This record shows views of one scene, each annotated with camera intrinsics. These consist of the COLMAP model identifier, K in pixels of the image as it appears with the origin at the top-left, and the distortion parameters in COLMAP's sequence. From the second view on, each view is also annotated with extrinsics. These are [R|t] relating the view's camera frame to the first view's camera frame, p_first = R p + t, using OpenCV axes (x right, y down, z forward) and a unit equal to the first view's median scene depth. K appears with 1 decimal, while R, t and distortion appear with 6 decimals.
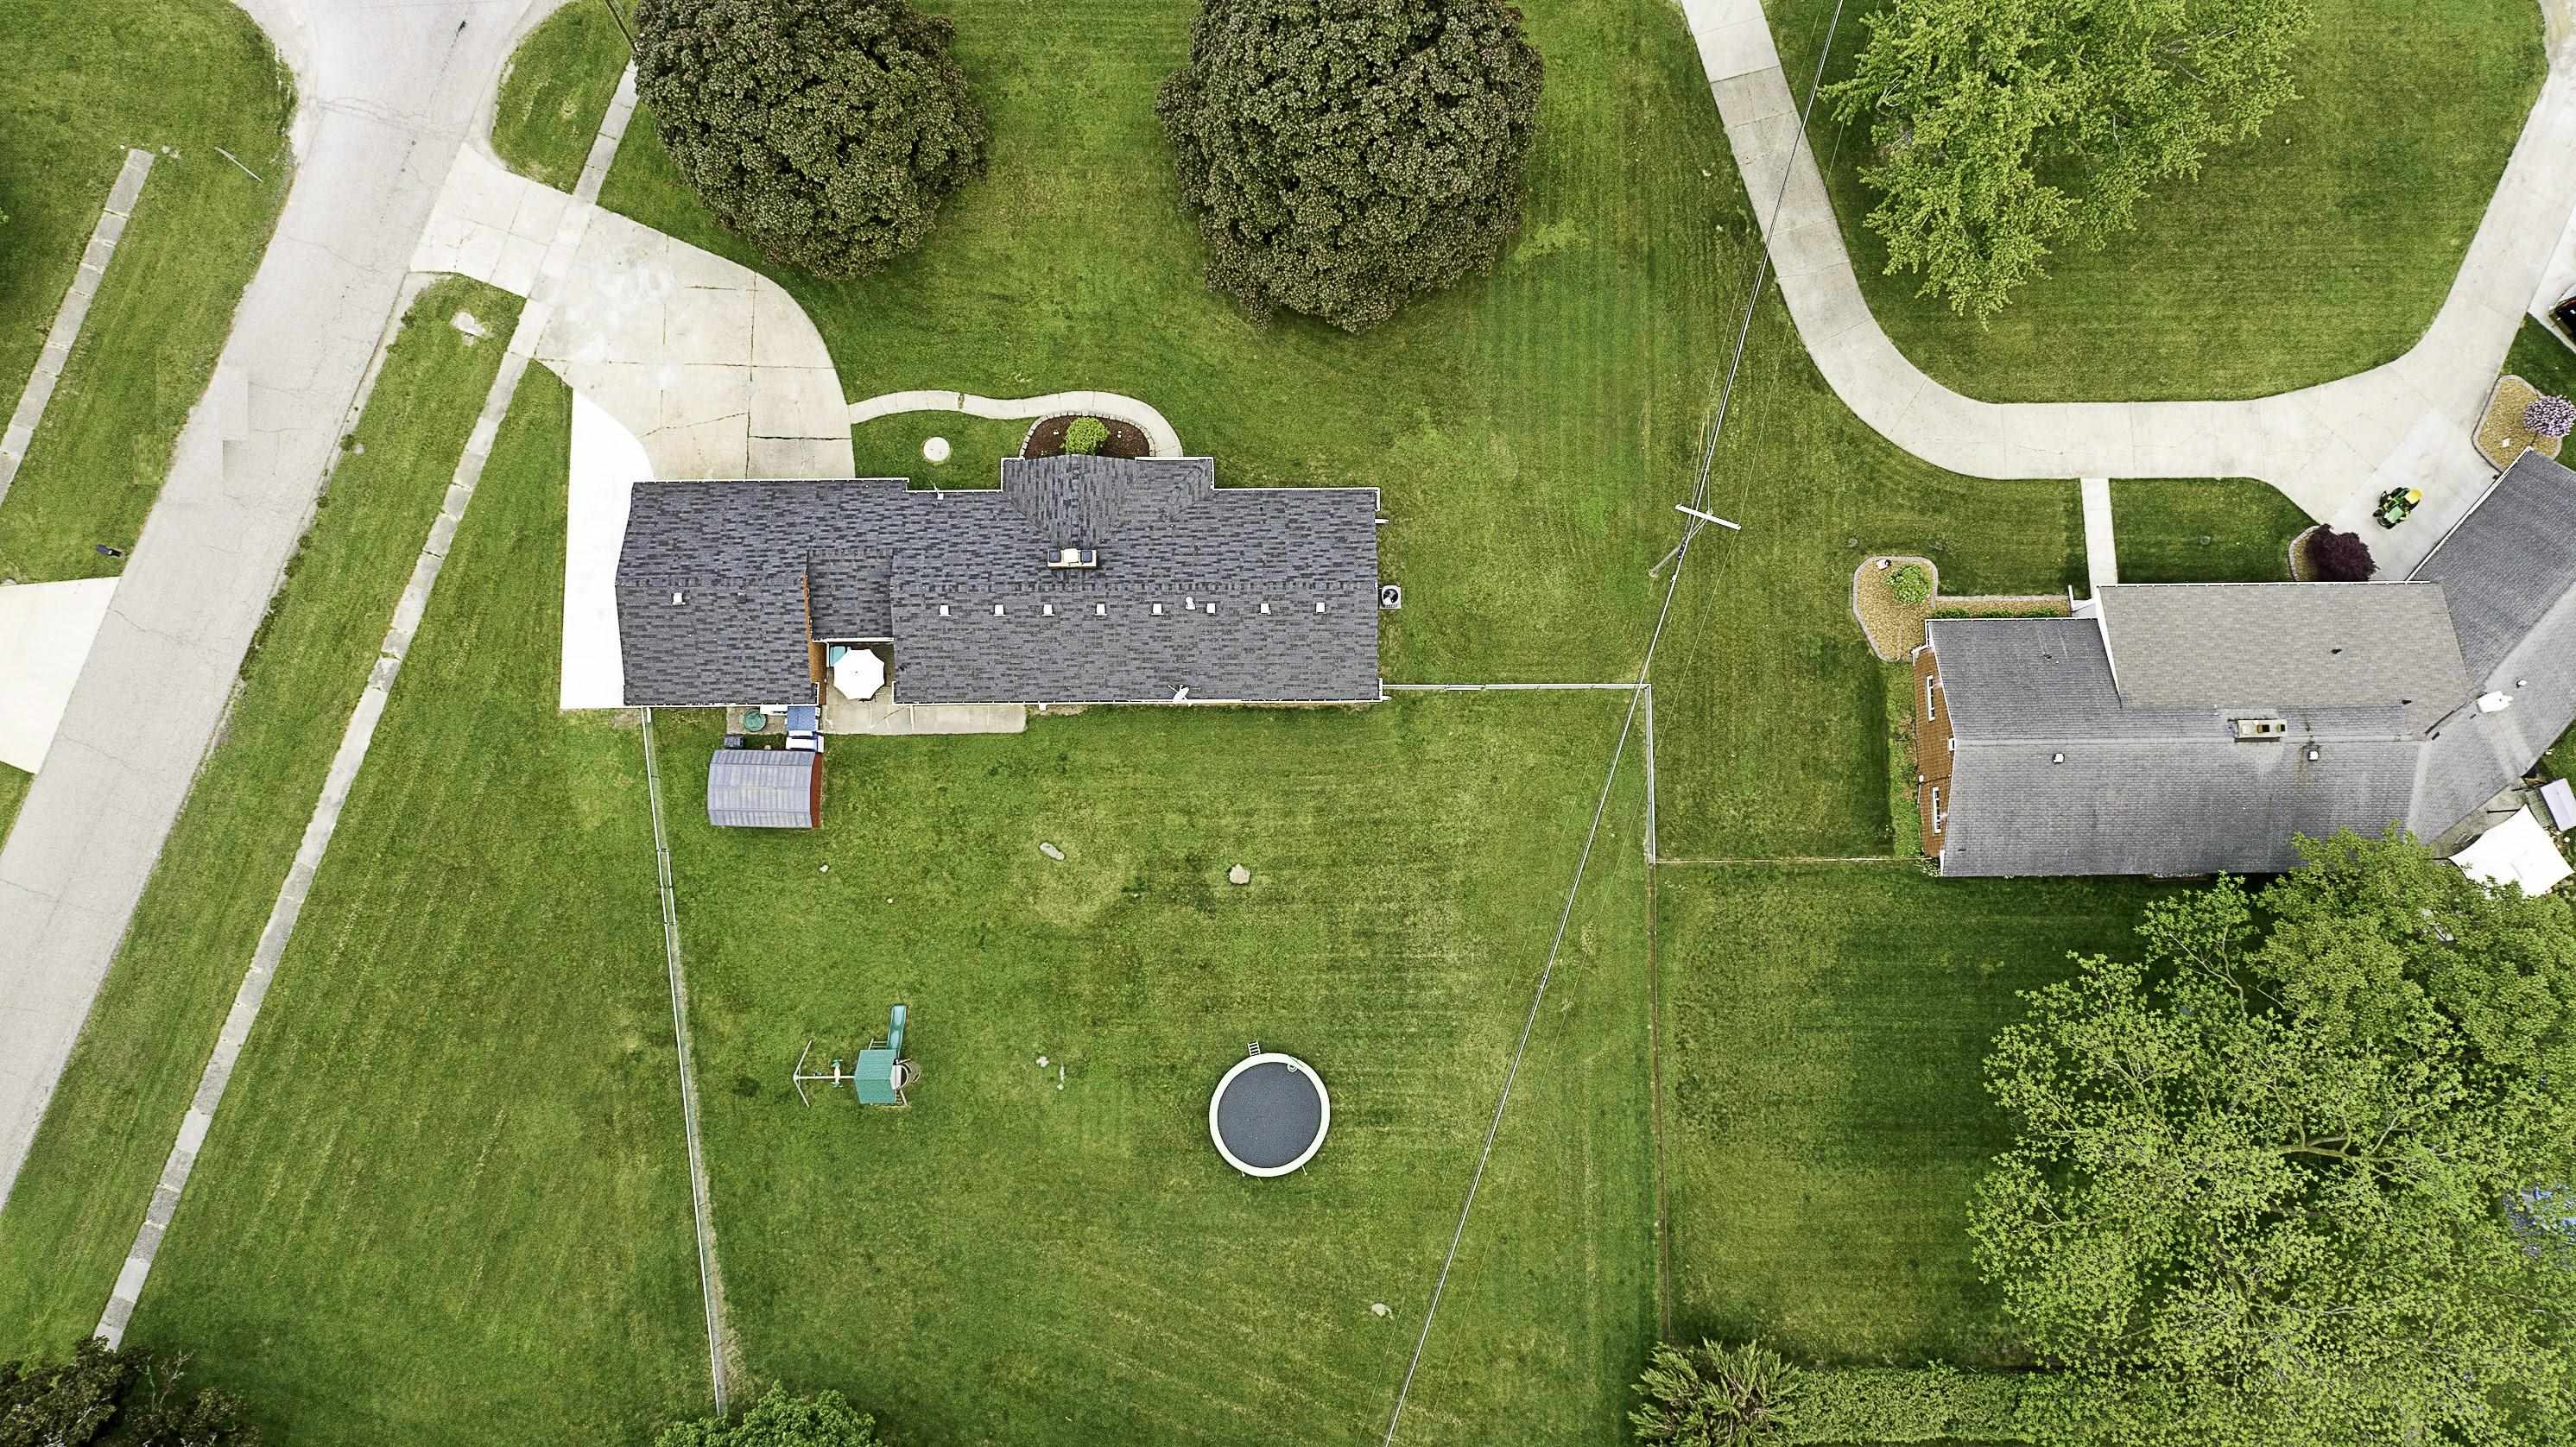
lens RADIAL K [[1747.0, 0, 1283.9], [0, 1747.0, 722.4], [0, 0, 1]] dist [-0.007529, 0.002013]
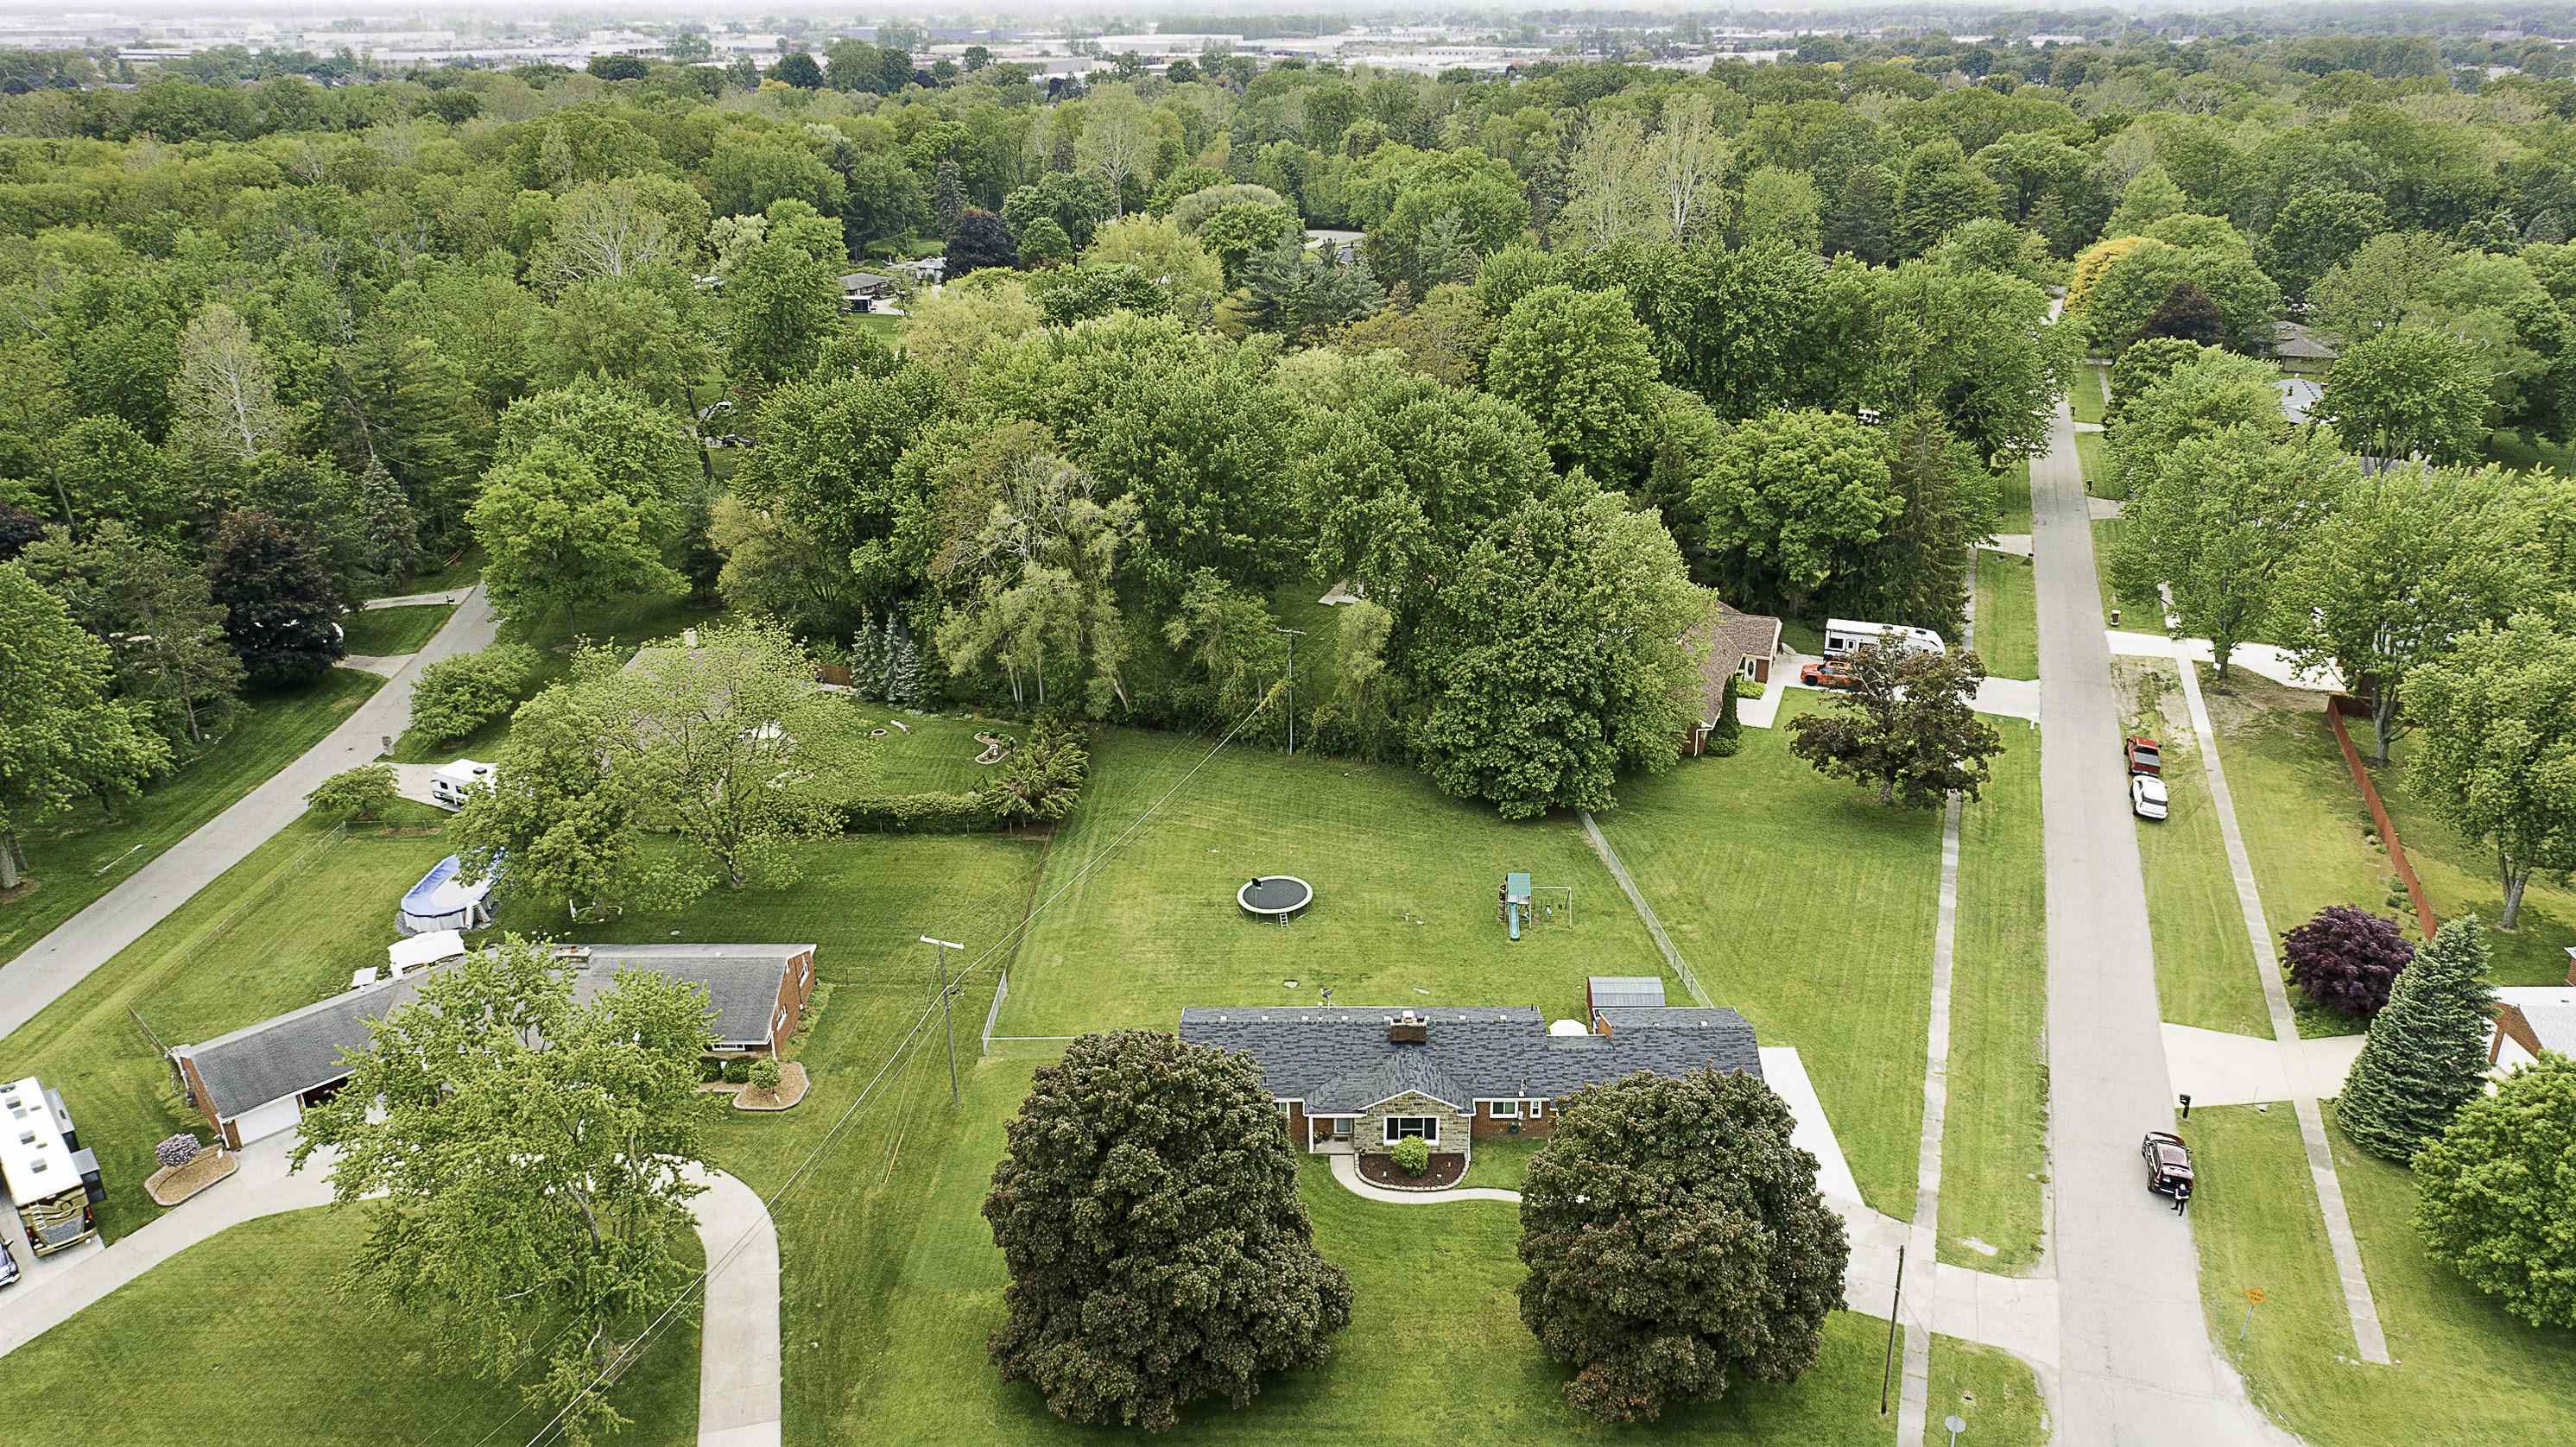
lens RADIAL K [[1760.9, 0, 1338.5], [0, 1760.9, 723.4], [0, 0, 1]] dist [0.000156, 0.001284]
pose [[-0.999994, -0.003342, -0.000484, -0.062278], [0.000458, -0.276107, 0.961127, -1.253602], [-0.003346, 0.961121, 0.276107, 0.390448]]
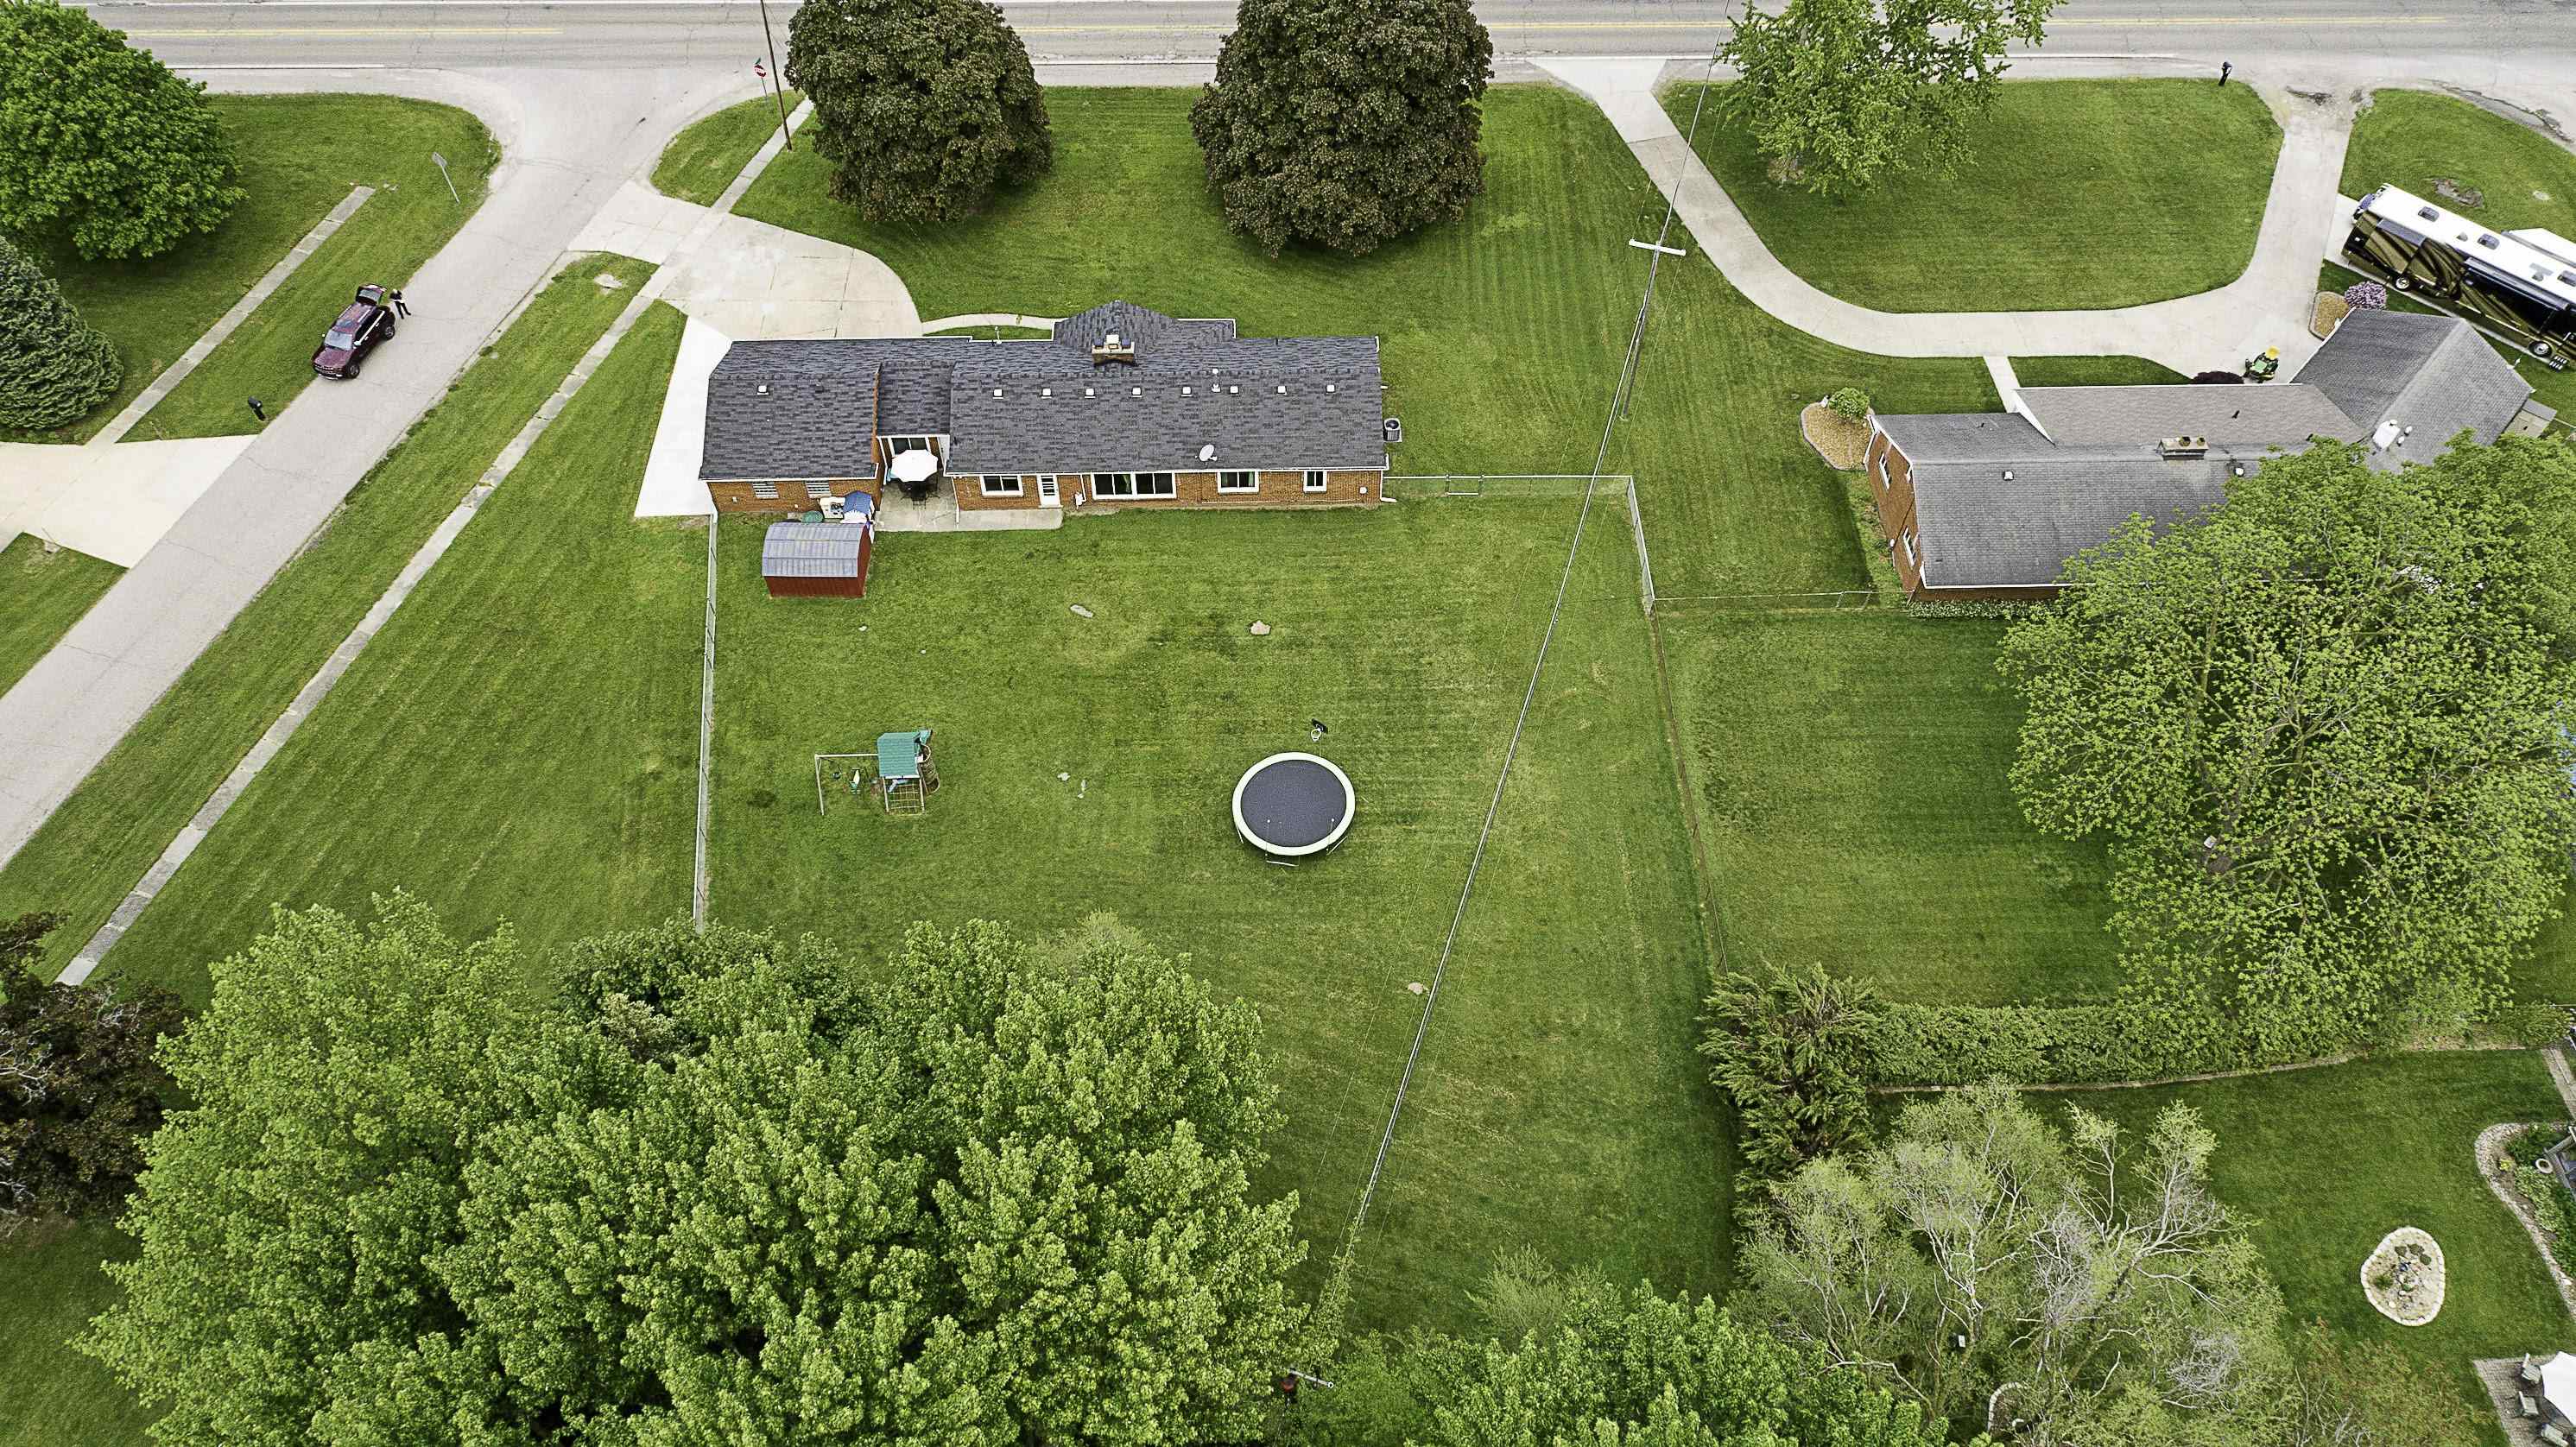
lens RADIAL K [[1747.0, 0, 1283.9], [0, 1747.0, 722.4], [0, 0, 1]] dist [-0.007529, 0.002013]
pose [[0.999876, -0.012648, 0.009407, -0.021837], [0.015657, 0.865813, -0.500122, 0.660525], [-0.001819, 0.500207, 0.865904, 0.122964]]
